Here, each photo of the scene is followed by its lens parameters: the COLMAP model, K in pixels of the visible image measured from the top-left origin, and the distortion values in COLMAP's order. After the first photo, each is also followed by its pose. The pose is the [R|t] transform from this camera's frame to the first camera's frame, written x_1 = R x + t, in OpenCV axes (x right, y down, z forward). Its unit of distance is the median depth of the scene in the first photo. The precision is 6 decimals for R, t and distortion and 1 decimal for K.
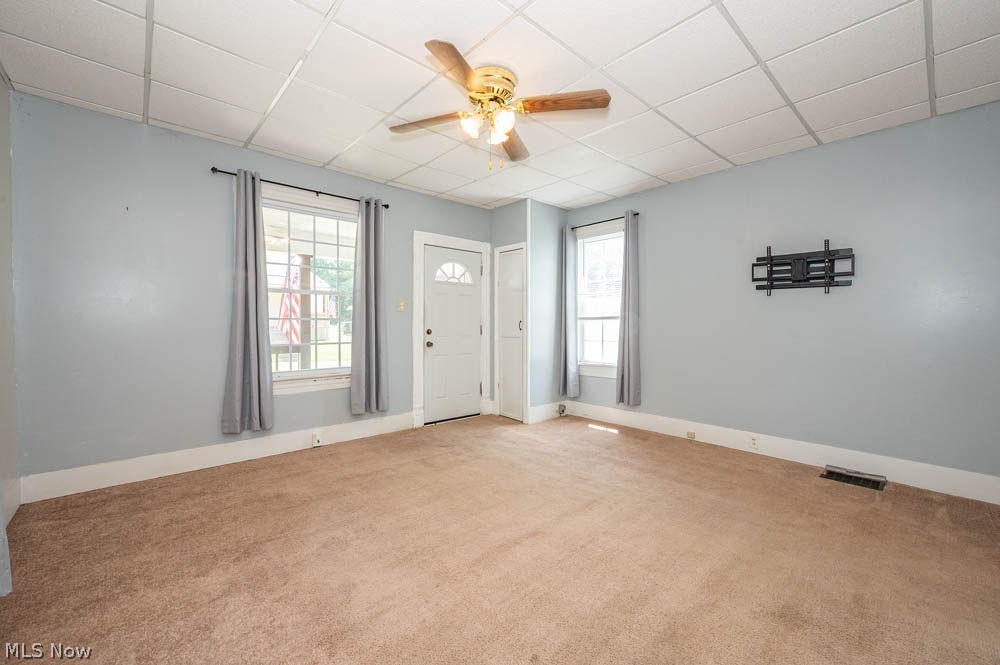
lens RADIAL K [[405.2, 0, 496.4], [0, 405.2, 321.4], [0, 0, 1]] dist [-0.002178, -0.000189]
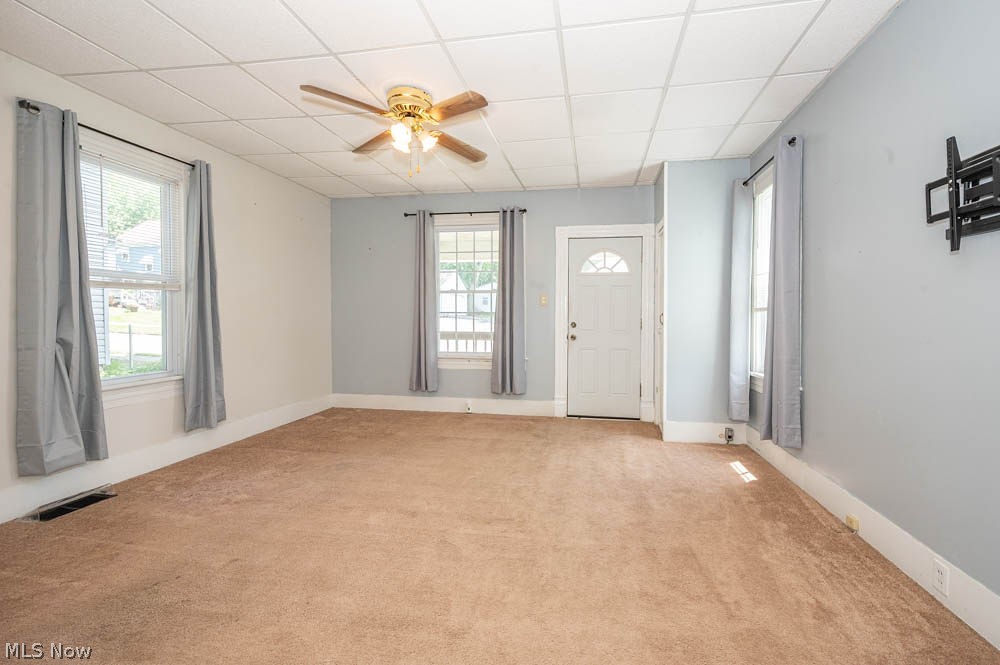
lens RADIAL K [[406.8, 0, 525.8], [0, 406.8, 314.0], [0, 0, 1]] dist [-0.001354, -0.000157]
pose [[0.626400, -0.004331, -0.779490, 0.638551], [-0.000105, 0.999984, -0.005640, 0.005469], [0.779502, 0.003615, 0.626390, 0.325507]]
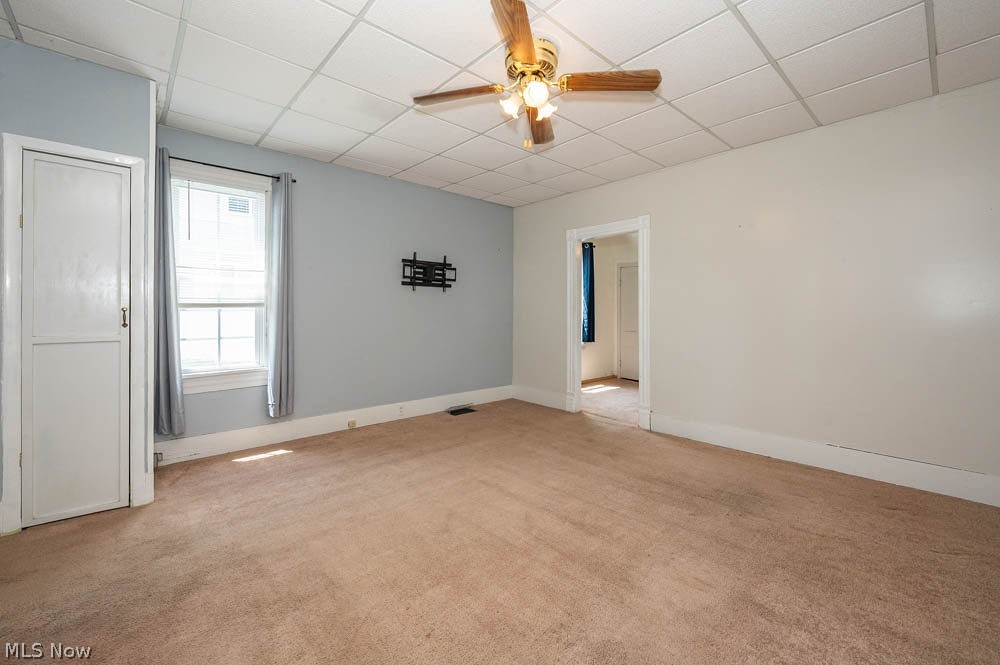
lens RADIAL K [[406.8, 0, 525.8], [0, 406.8, 314.0], [0, 0, 1]] dist [-0.001354, -0.000157]
pose [[-0.024692, -0.008605, 0.999658, -0.540067], [-0.006120, 0.999946, 0.008456, -0.003185], [-0.999676, -0.005909, -0.024743, 0.599261]]
